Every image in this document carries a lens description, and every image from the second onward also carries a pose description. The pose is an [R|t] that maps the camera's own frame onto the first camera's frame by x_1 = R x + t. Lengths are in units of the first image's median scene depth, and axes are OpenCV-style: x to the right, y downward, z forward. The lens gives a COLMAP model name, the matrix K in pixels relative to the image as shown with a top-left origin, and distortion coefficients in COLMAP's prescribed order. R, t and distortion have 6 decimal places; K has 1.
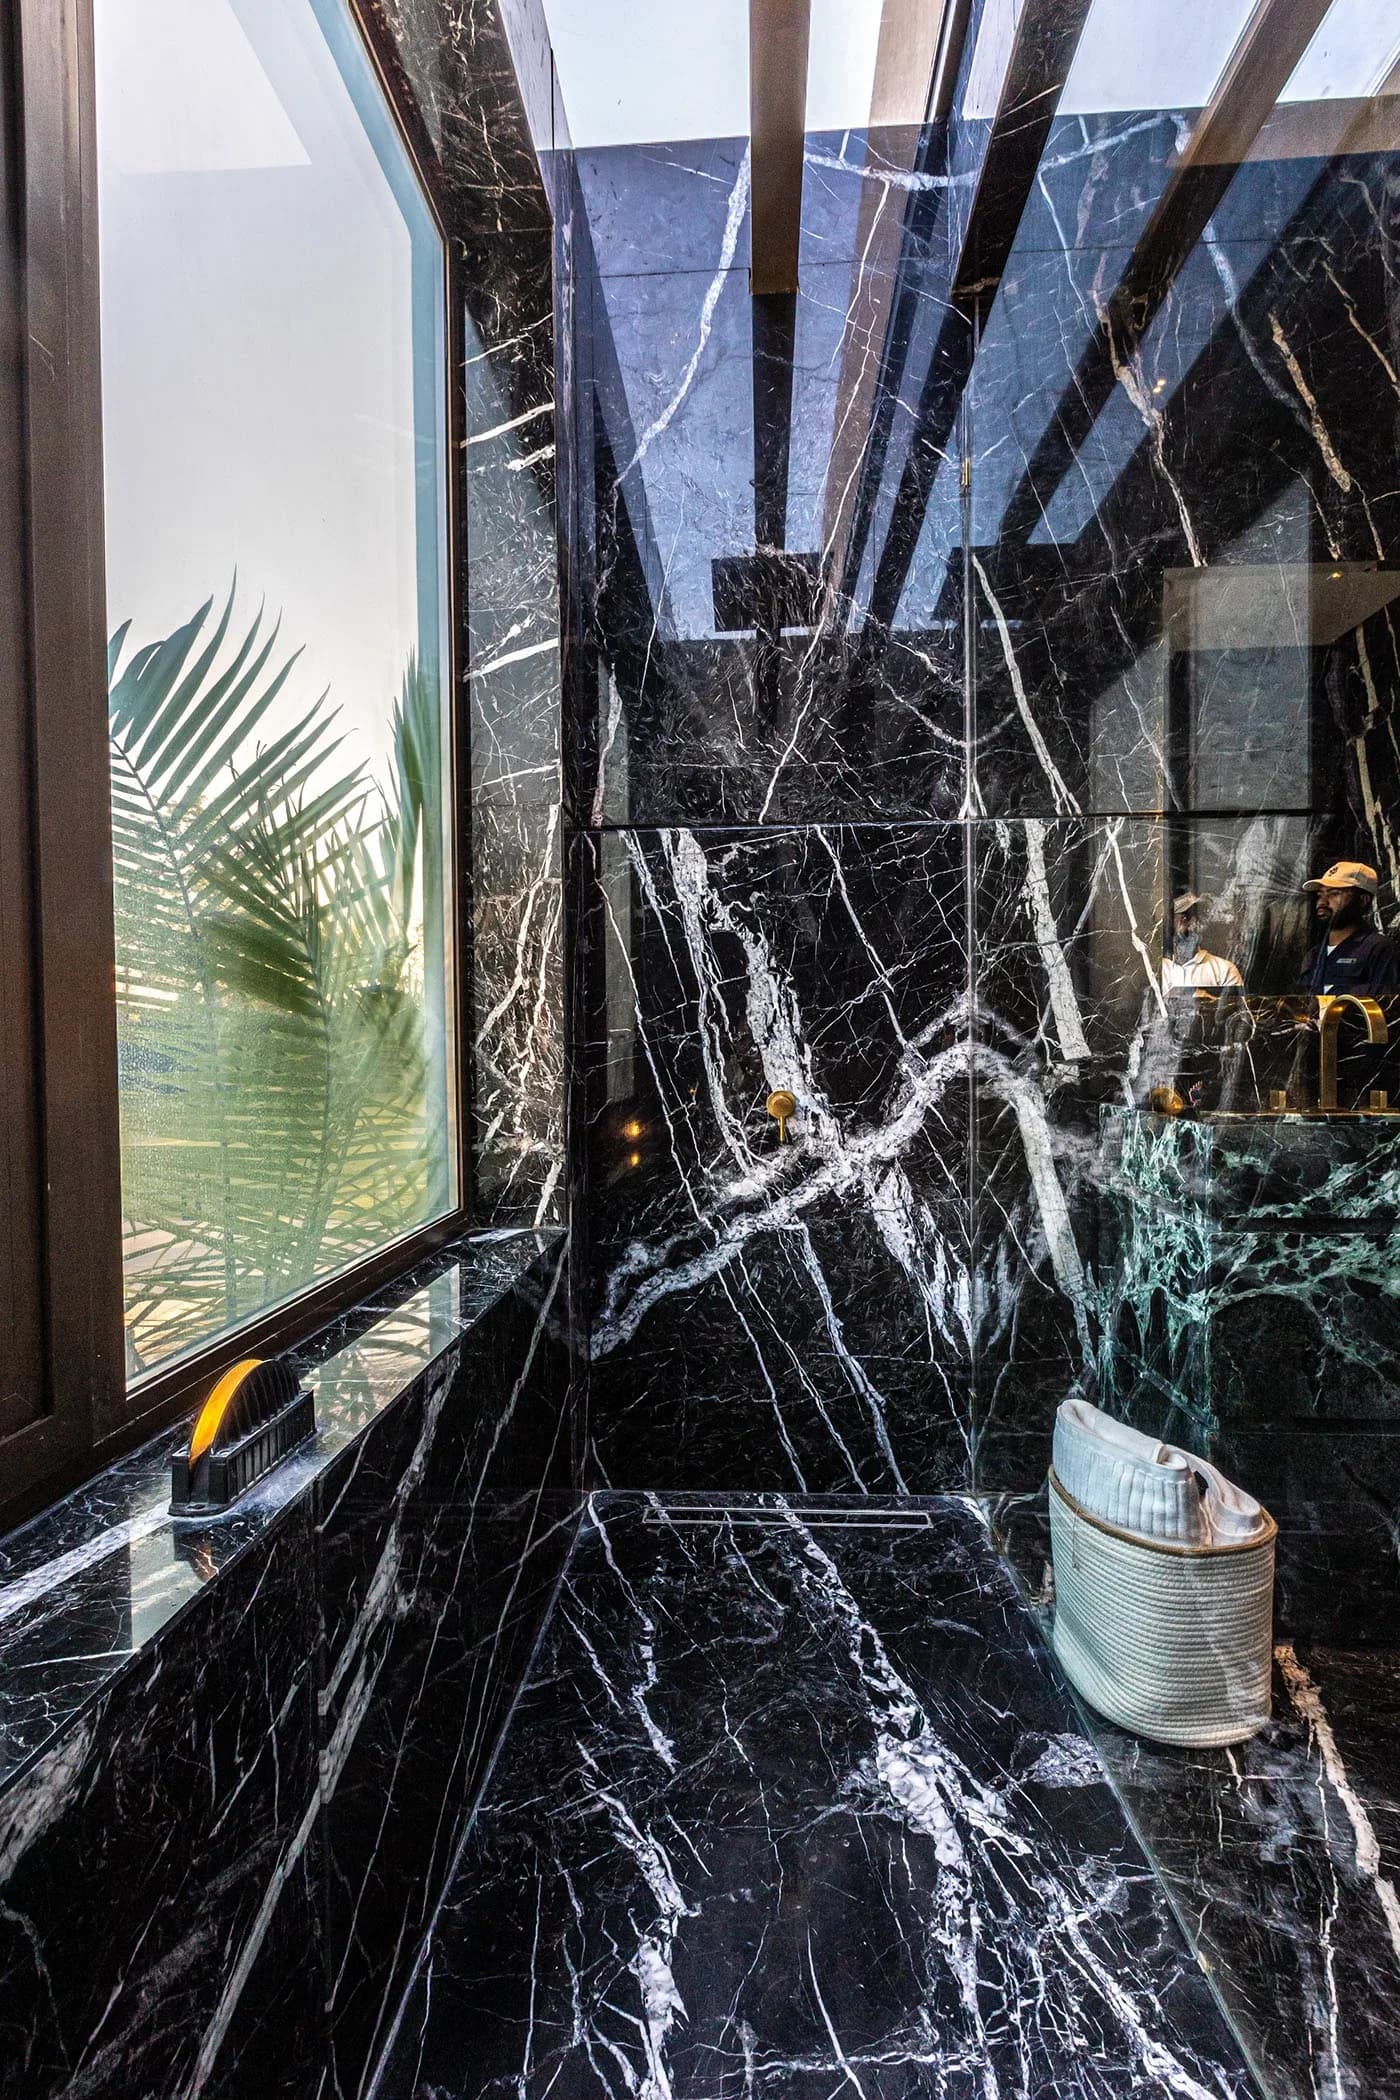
lens RADIAL K [[947.3, 0, 700.0], [0, 947.3, 1050.0], [0, 0, 1]] dist [0.002374, -0.000575]
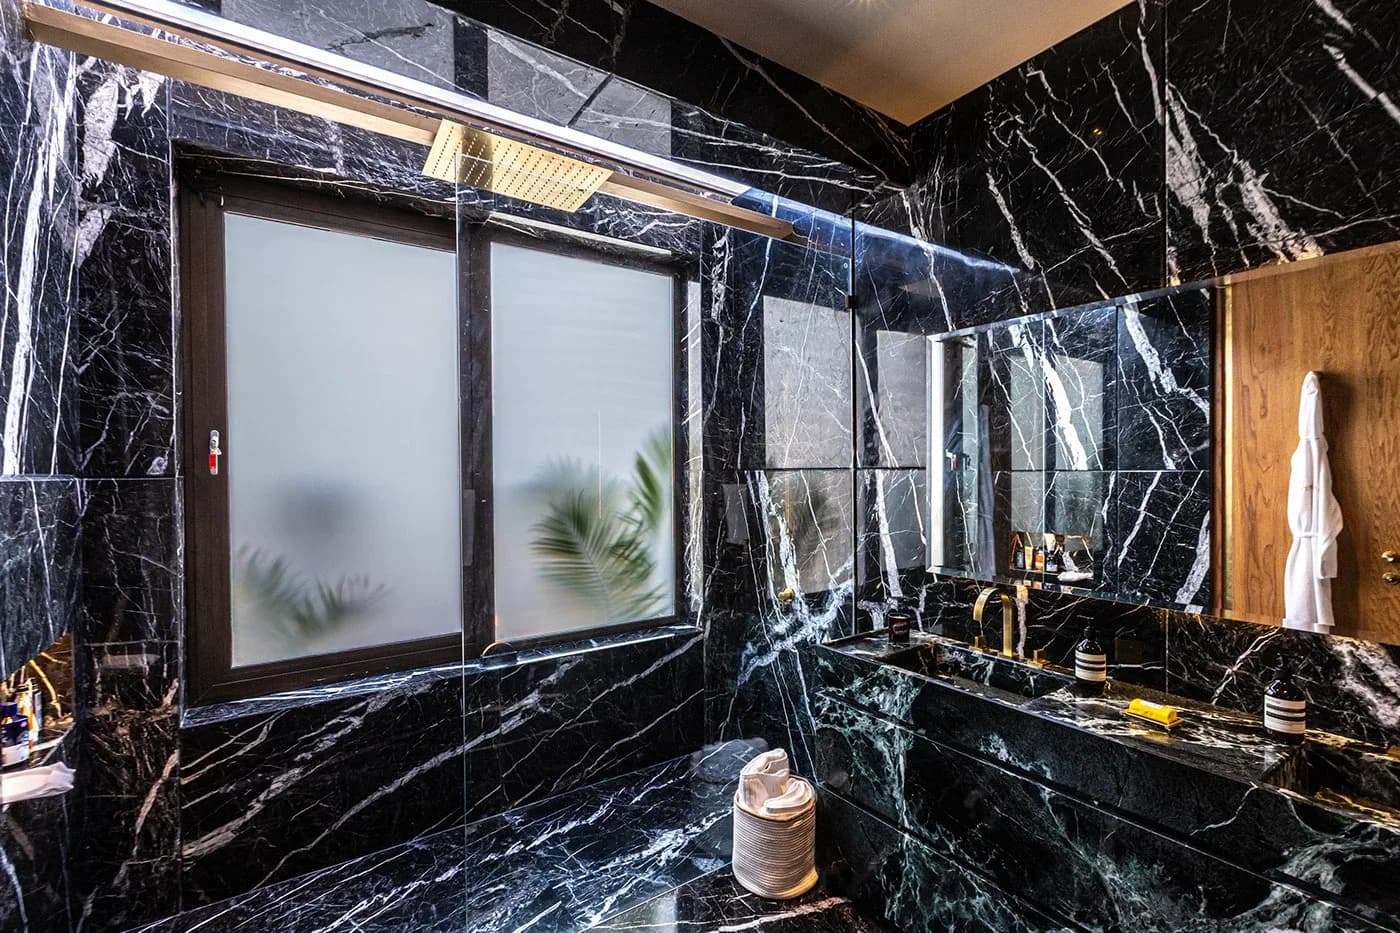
lens RADIAL K [[631.5, 0, 703.7], [0, 631.5, 469.6], [0, 0, 1]] dist [0.002374, -0.000575]
pose [[0.613072, 0.008416, -0.789982, 1.143066], [-0.007637, 0.999960, 0.004726, -0.245180], [0.789990, 0.003135, 0.613112, -0.077333]]
